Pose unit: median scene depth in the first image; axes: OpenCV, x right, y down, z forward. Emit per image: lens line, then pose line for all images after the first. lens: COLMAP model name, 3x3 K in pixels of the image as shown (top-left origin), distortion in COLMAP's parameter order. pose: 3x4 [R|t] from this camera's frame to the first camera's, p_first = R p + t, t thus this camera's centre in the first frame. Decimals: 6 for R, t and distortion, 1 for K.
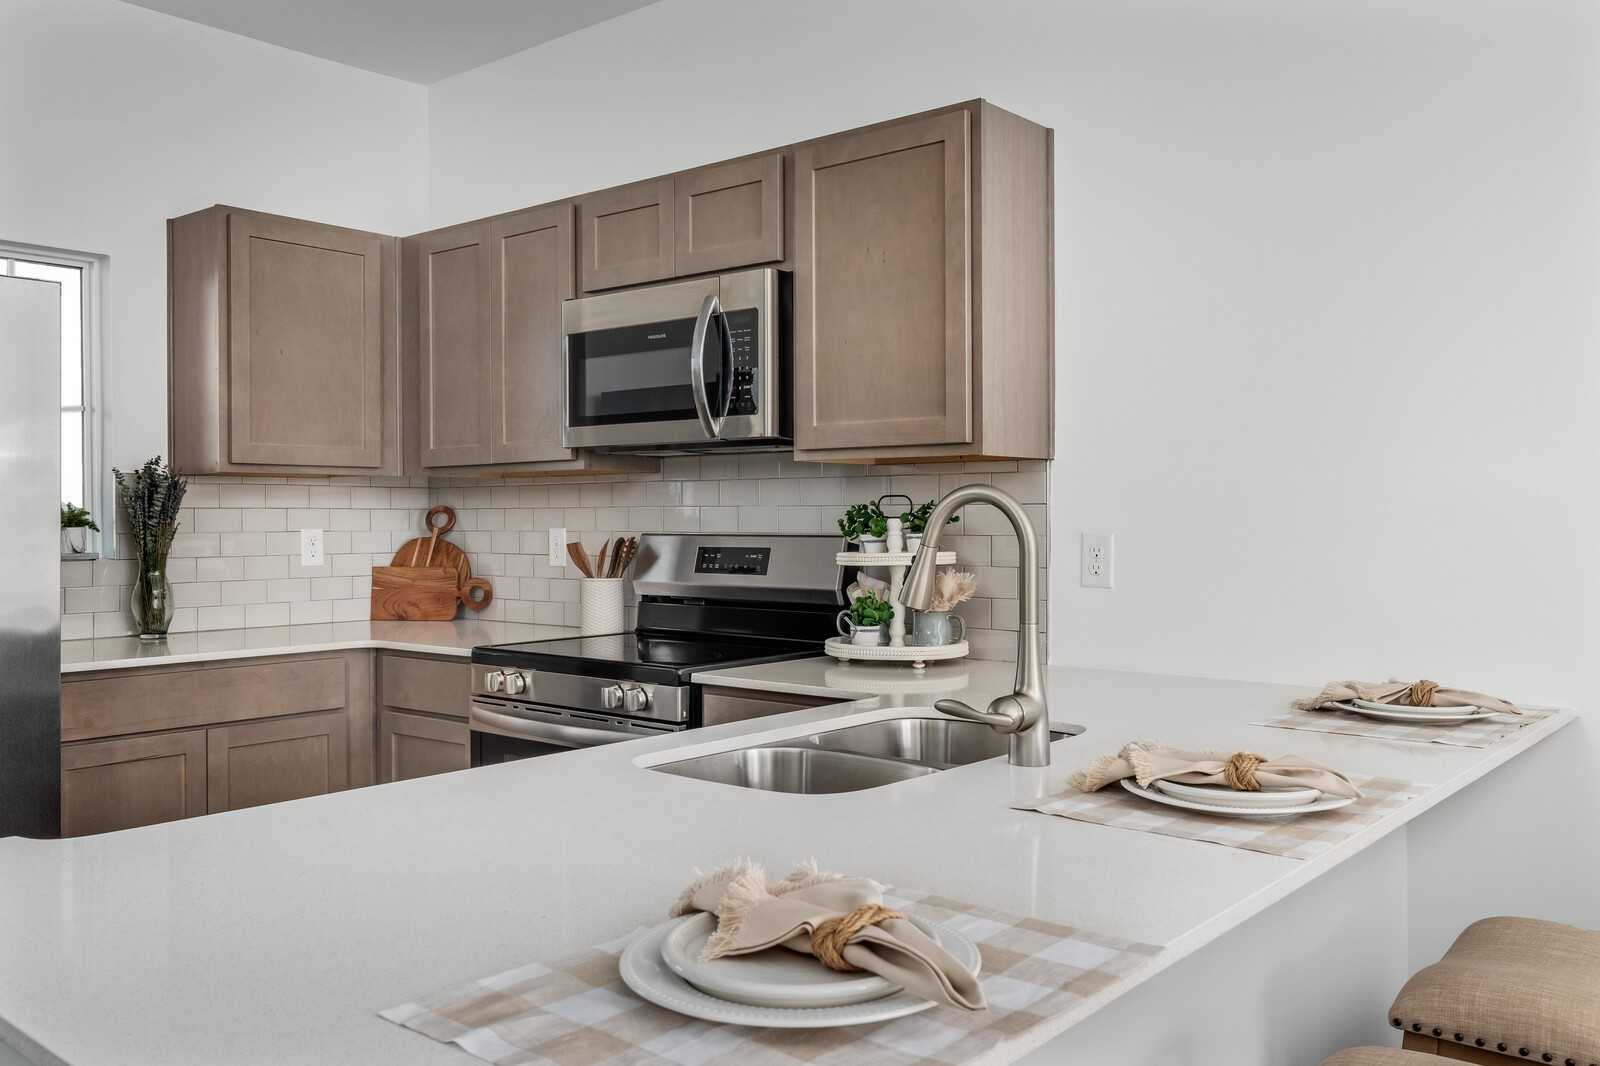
lens RADIAL K [[1322.1, 0, 800.0], [0, 1322.1, 533.0], [0, 0, 1]] dist [0.000964, 0.001974]
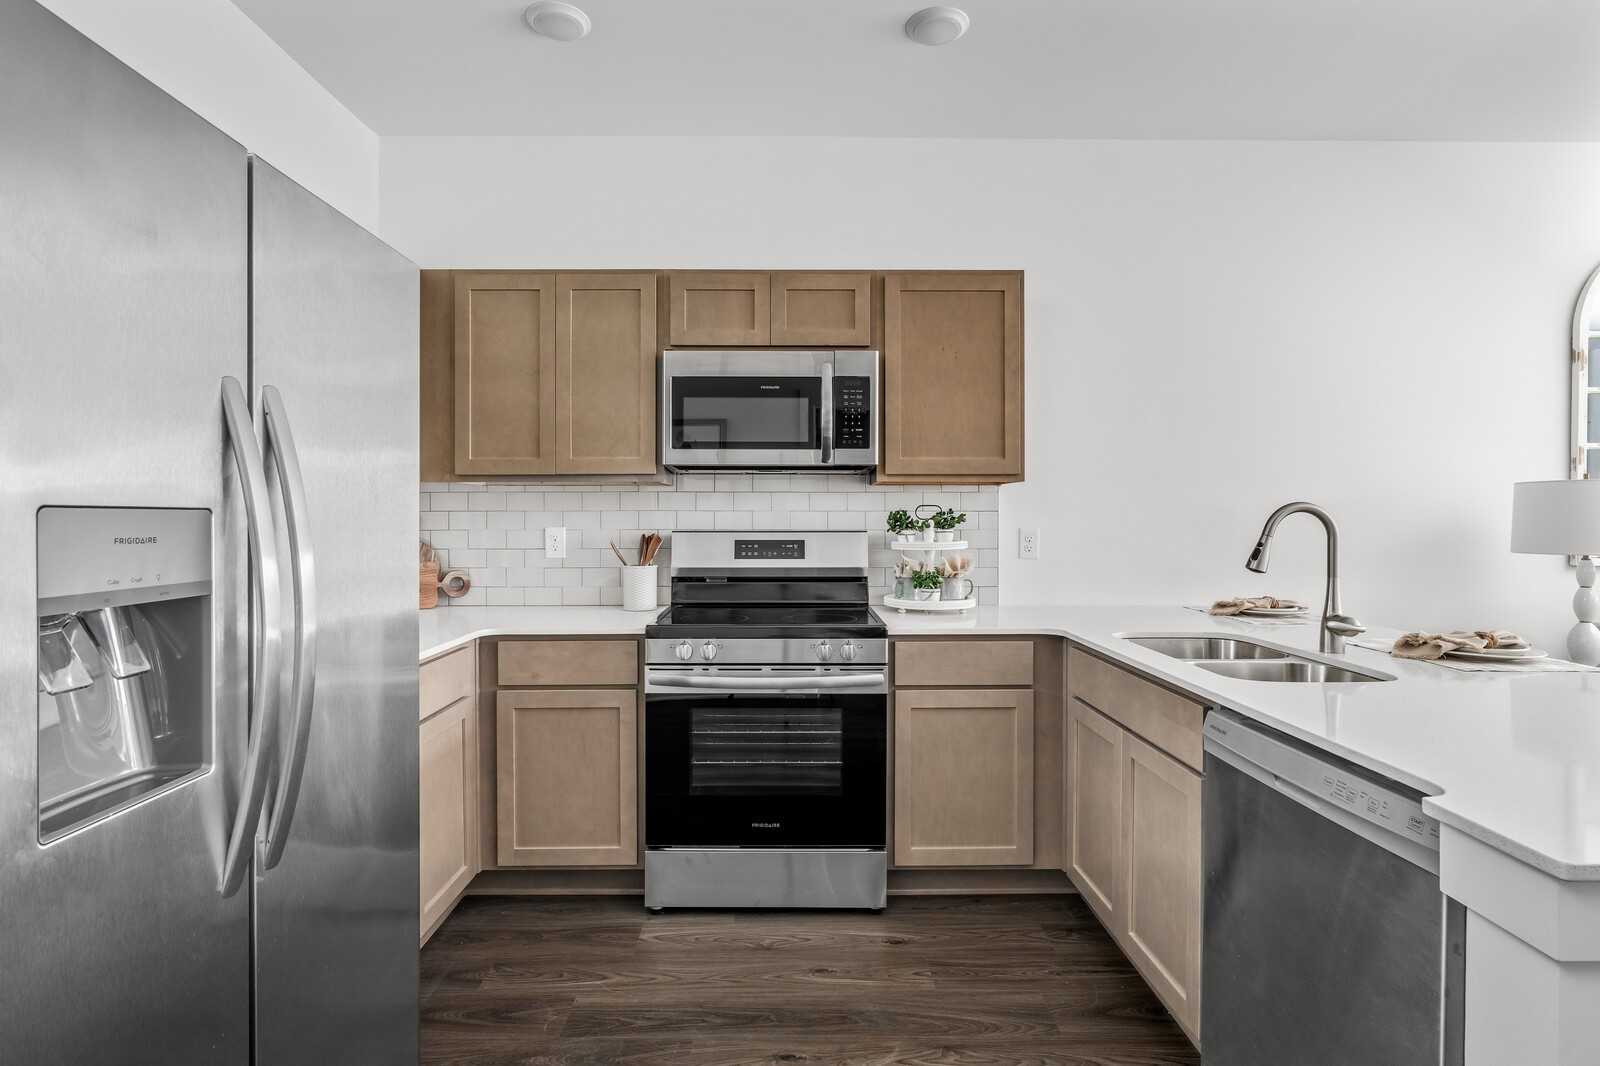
lens RADIAL K [[759.3, 0, 794.3], [0, 759.3, 525.5], [0, 0, 1]] dist [0.000596, 0.000095]
pose [[0.758078, -0.004832, 0.652146, -0.619551], [0.006877, 0.999976, -0.000584, -0.004534], [-0.652128, 0.004927, 0.758093, 0.396067]]
